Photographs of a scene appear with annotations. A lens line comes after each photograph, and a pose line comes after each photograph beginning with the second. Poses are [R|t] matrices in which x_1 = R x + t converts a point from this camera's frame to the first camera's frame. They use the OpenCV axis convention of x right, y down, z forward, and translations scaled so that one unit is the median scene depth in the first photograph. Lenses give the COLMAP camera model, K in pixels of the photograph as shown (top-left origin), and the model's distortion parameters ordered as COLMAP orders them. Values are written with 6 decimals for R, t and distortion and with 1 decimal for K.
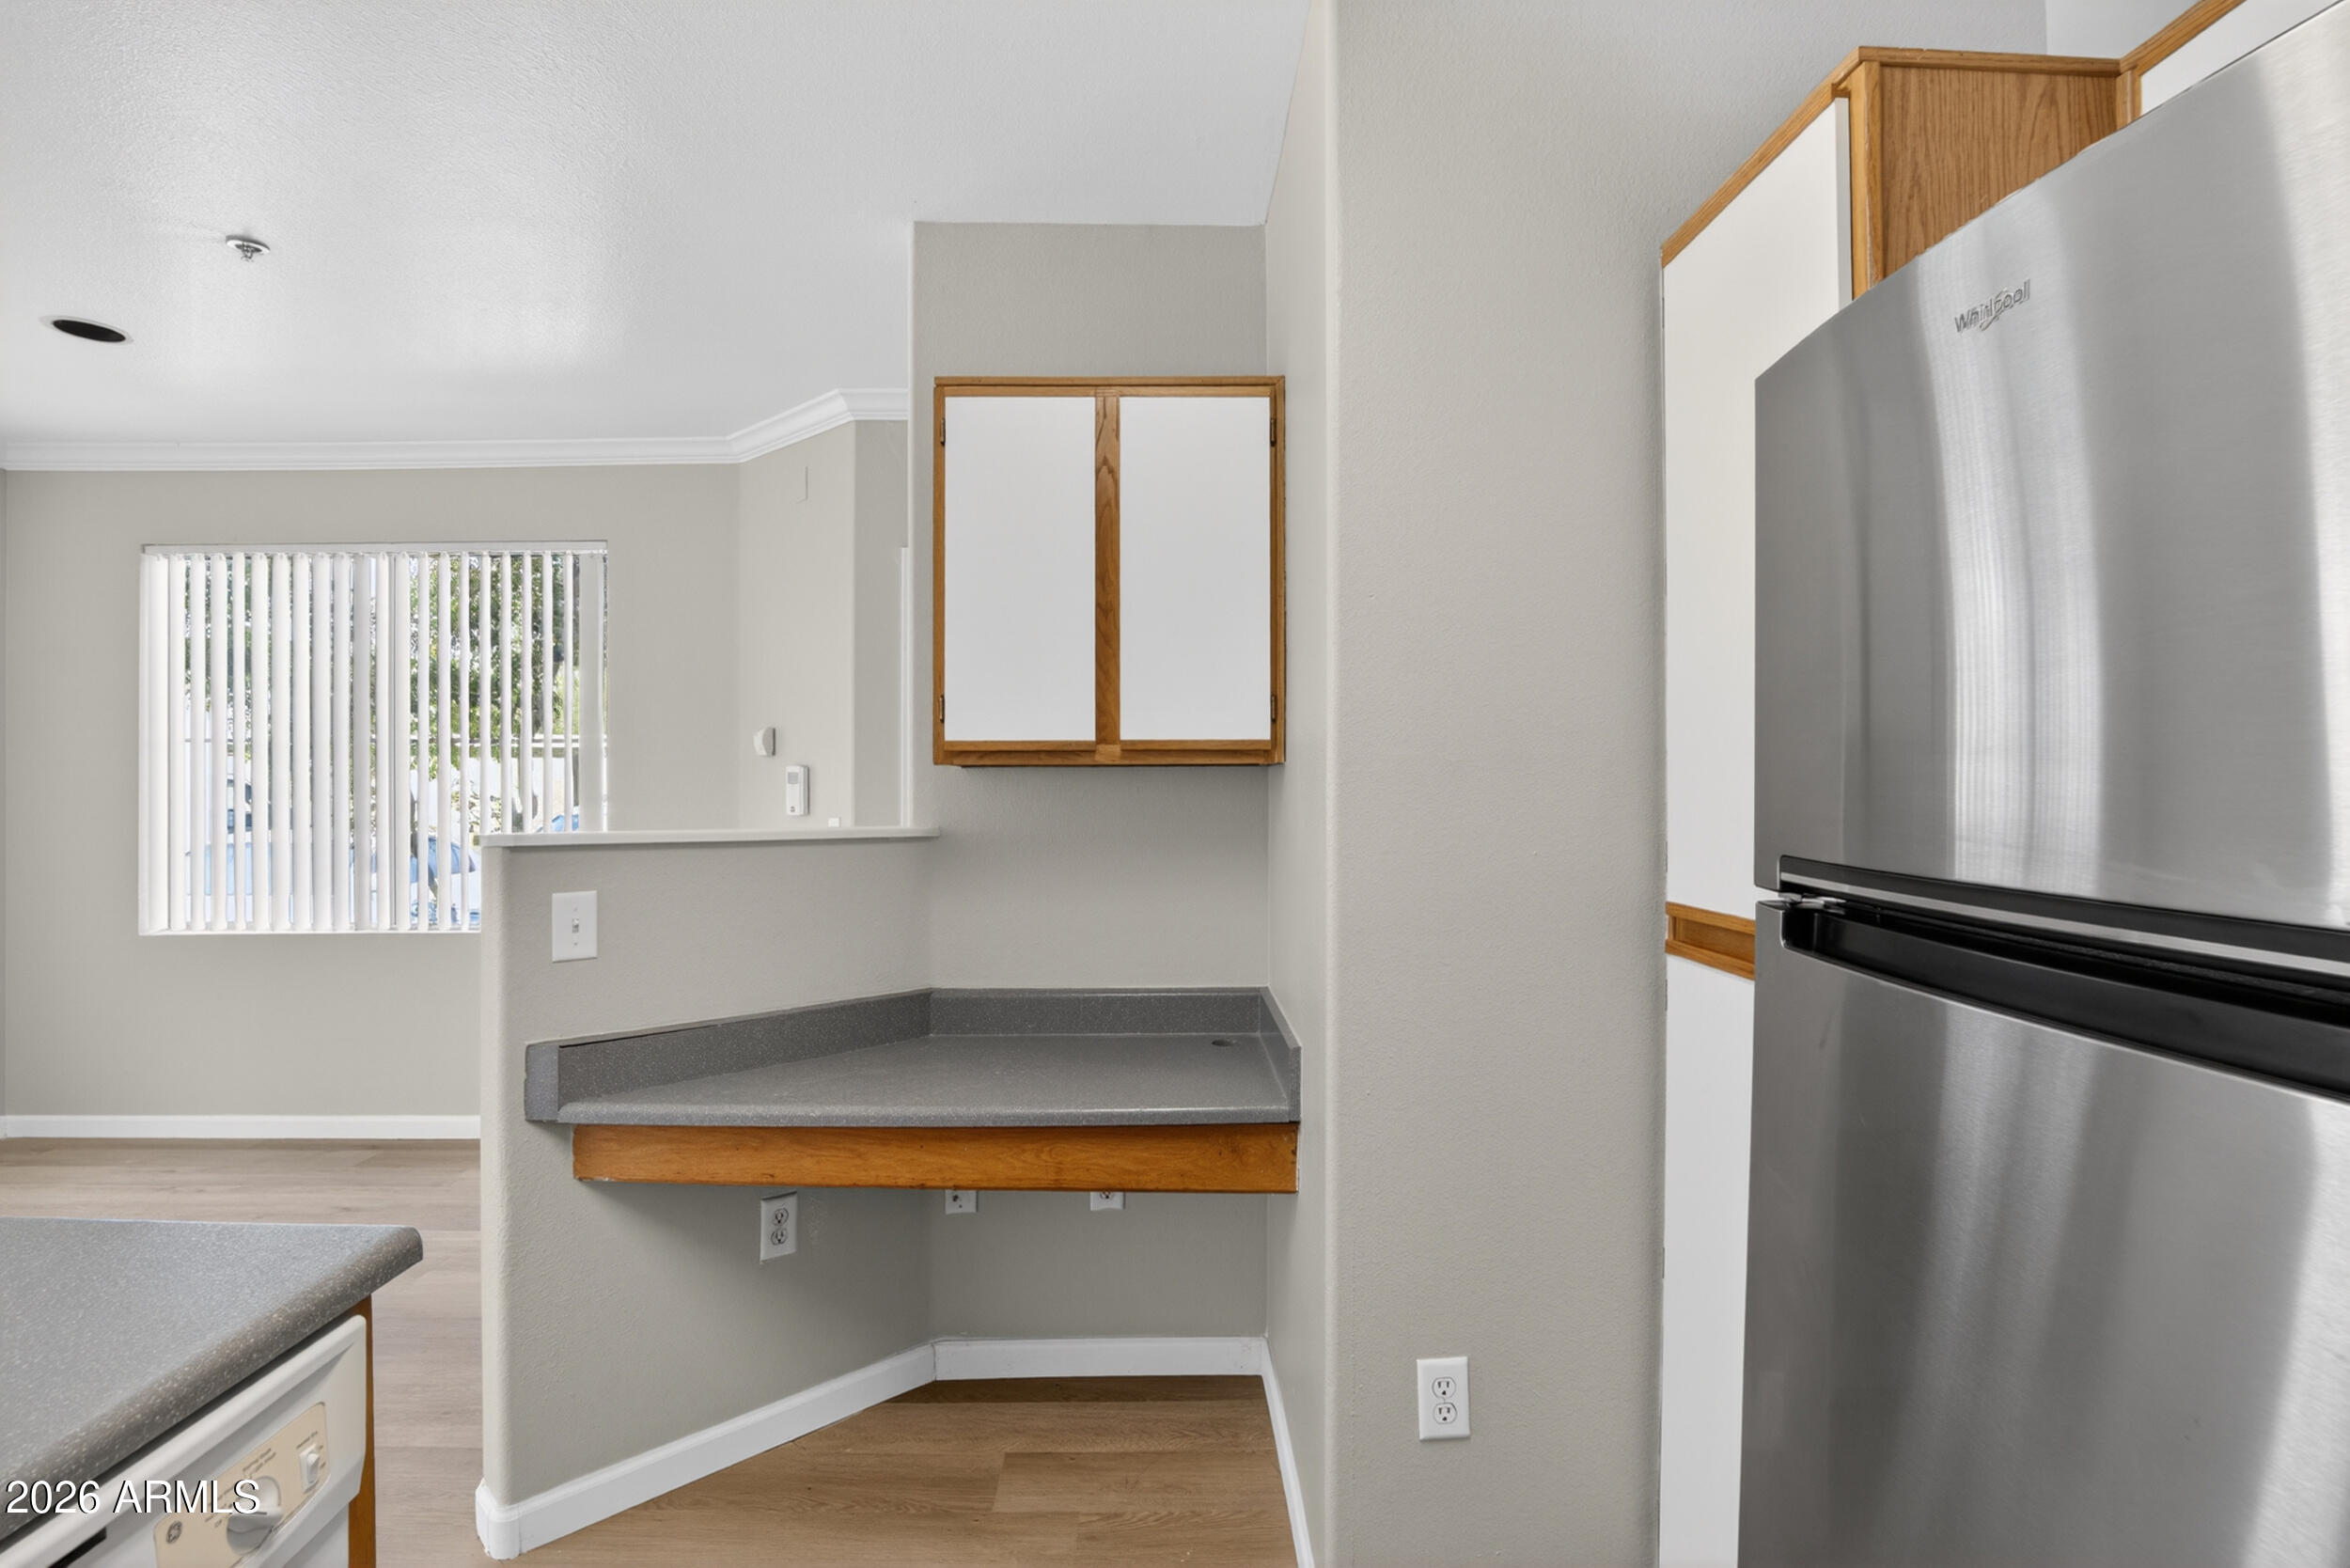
lens RADIAL K [[1113.0, 0, 1175.0], [0, 1113.0, 784.0], [0, 0, 1]] dist [-0.035838, 0.006466]
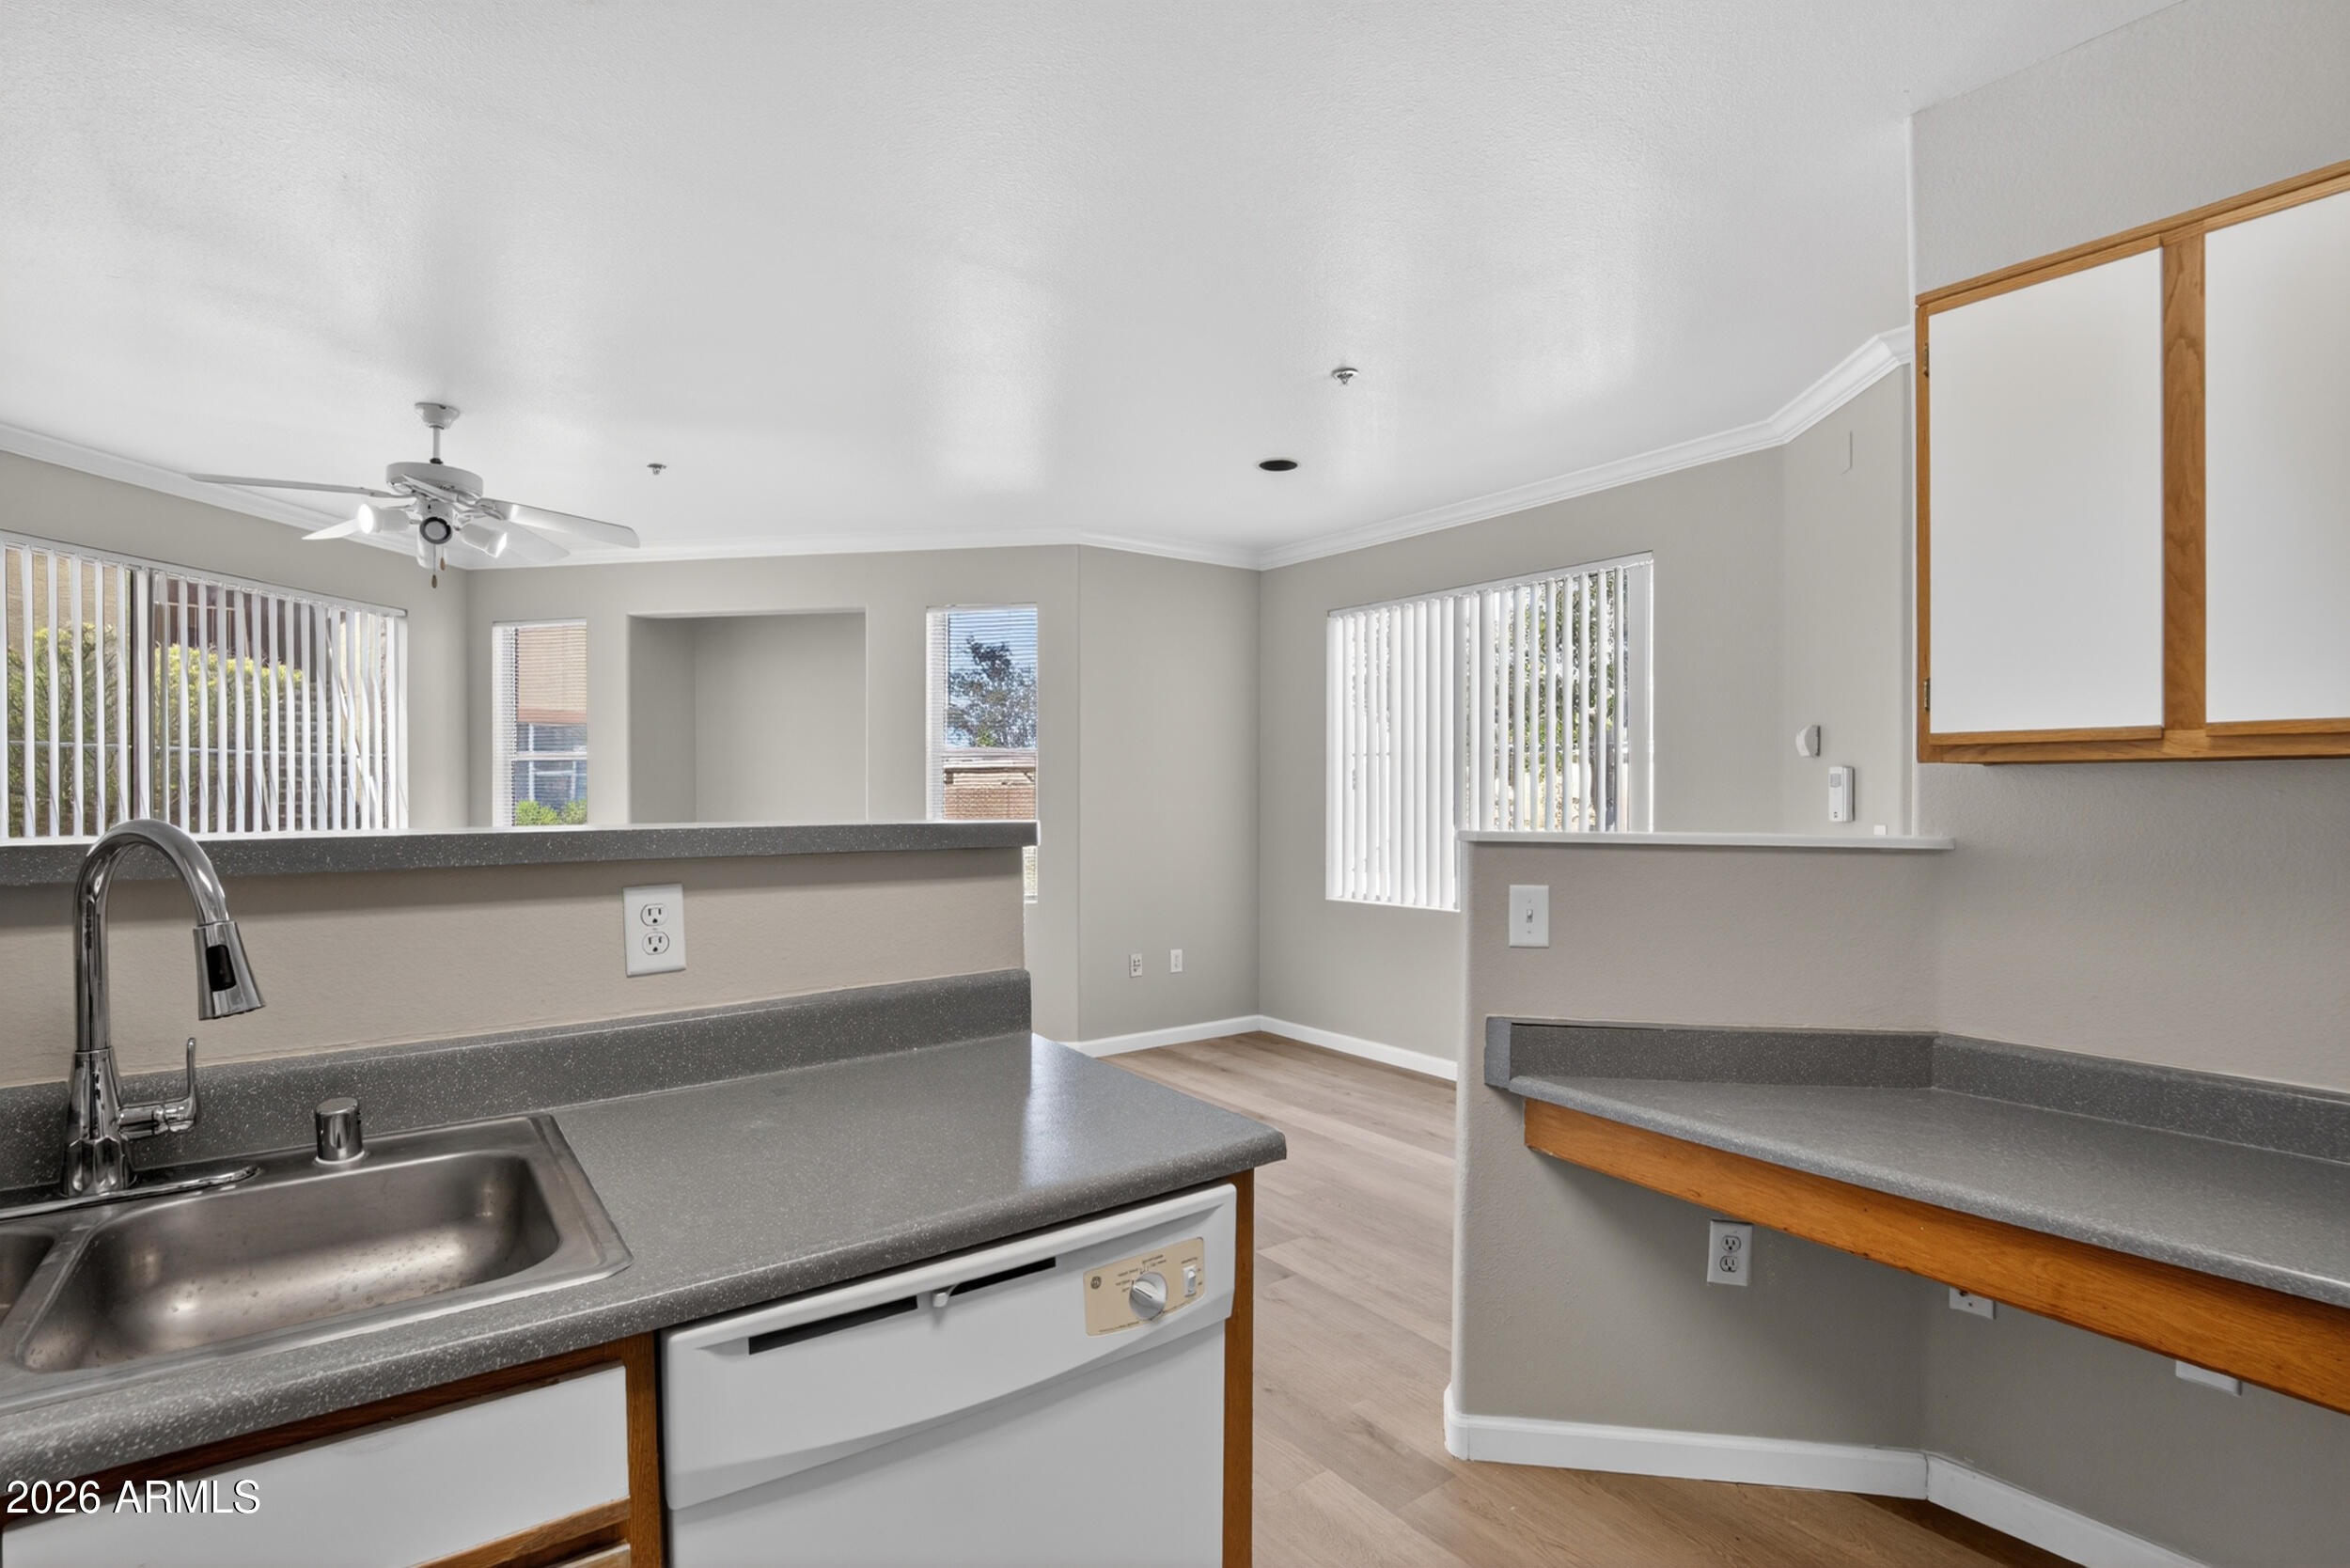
lens RADIAL K [[1113.4, 0, 1170.0], [0, 1113.4, 800.4], [0, 0, 1]] dist [-0.035104, 0.007004]
pose [[0.575379, 0.008445, -0.817843, 0.135310], [0.000952, 0.999939, 0.010995, 0.001370], [0.817886, -0.007105, 0.575336, 0.068157]]
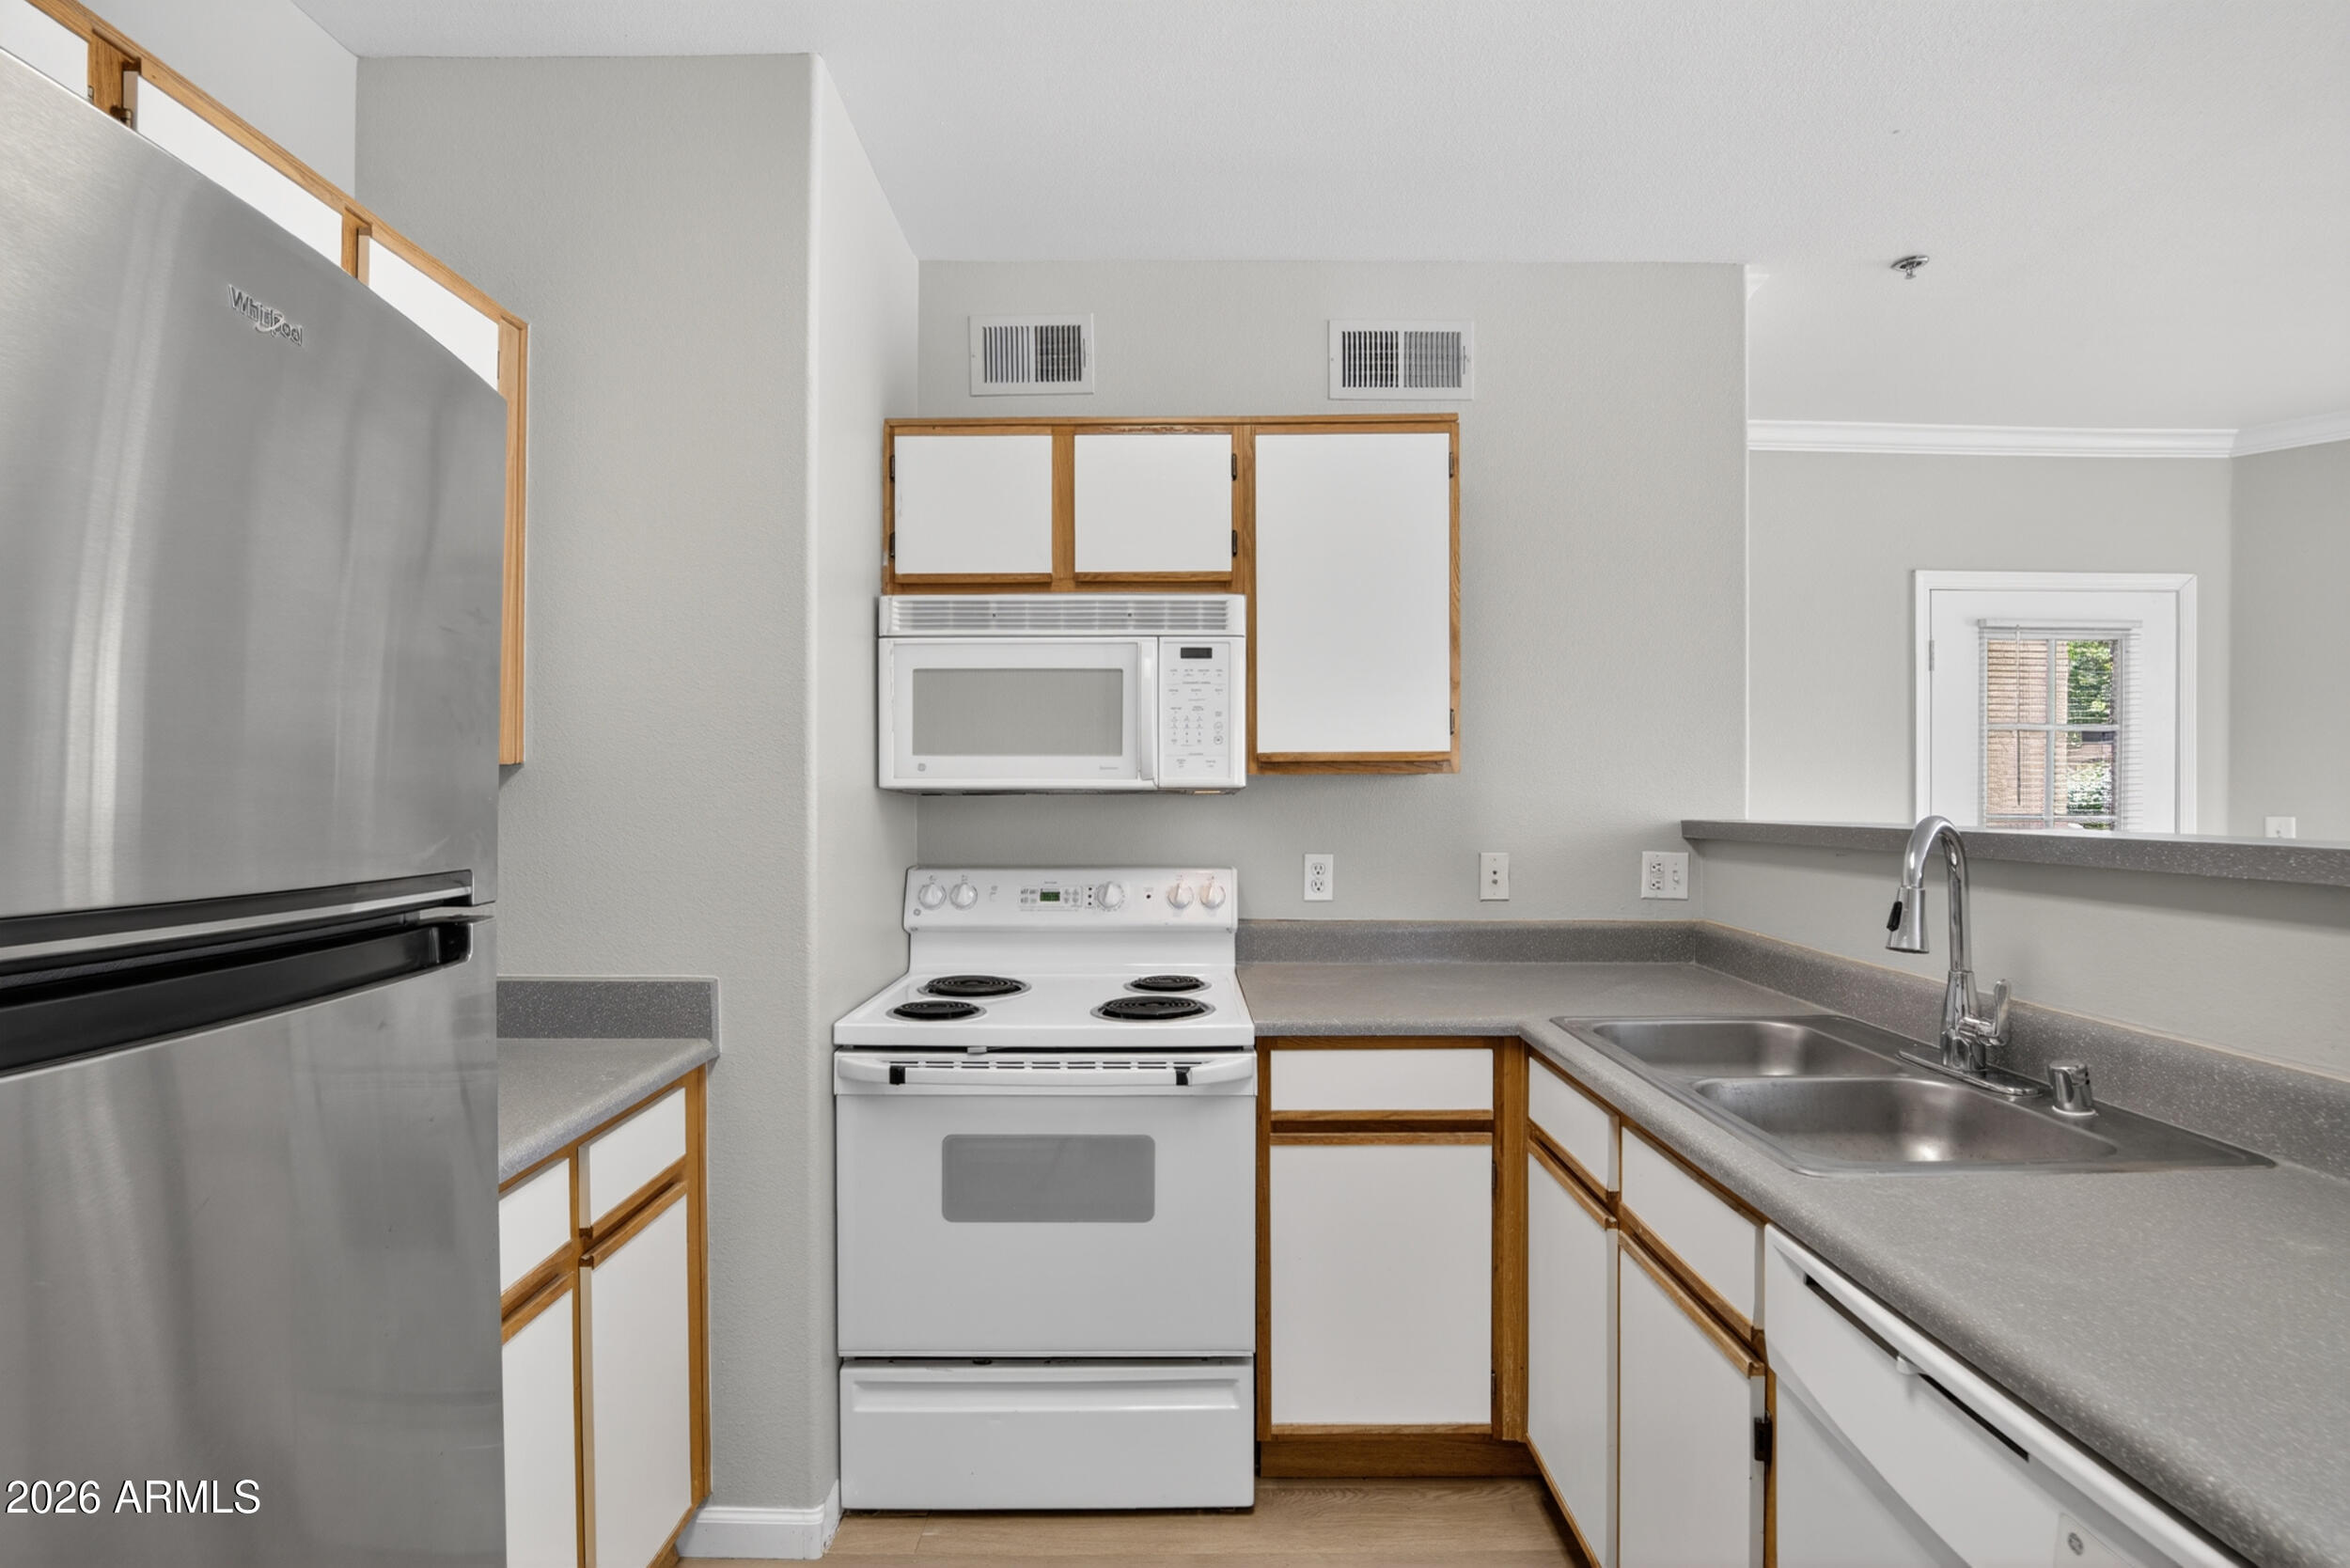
lens RADIAL K [[1099.5, 0, 1174.6], [0, 1099.5, 790.1], [0, 0, 1]] dist [-0.036873, 0.008072]
pose [[-0.999803, -0.003551, 0.019517, -0.038263], [-0.003507, 0.999991, 0.002300, -0.001580], [-0.019525, 0.002231, -0.999807, 0.695064]]
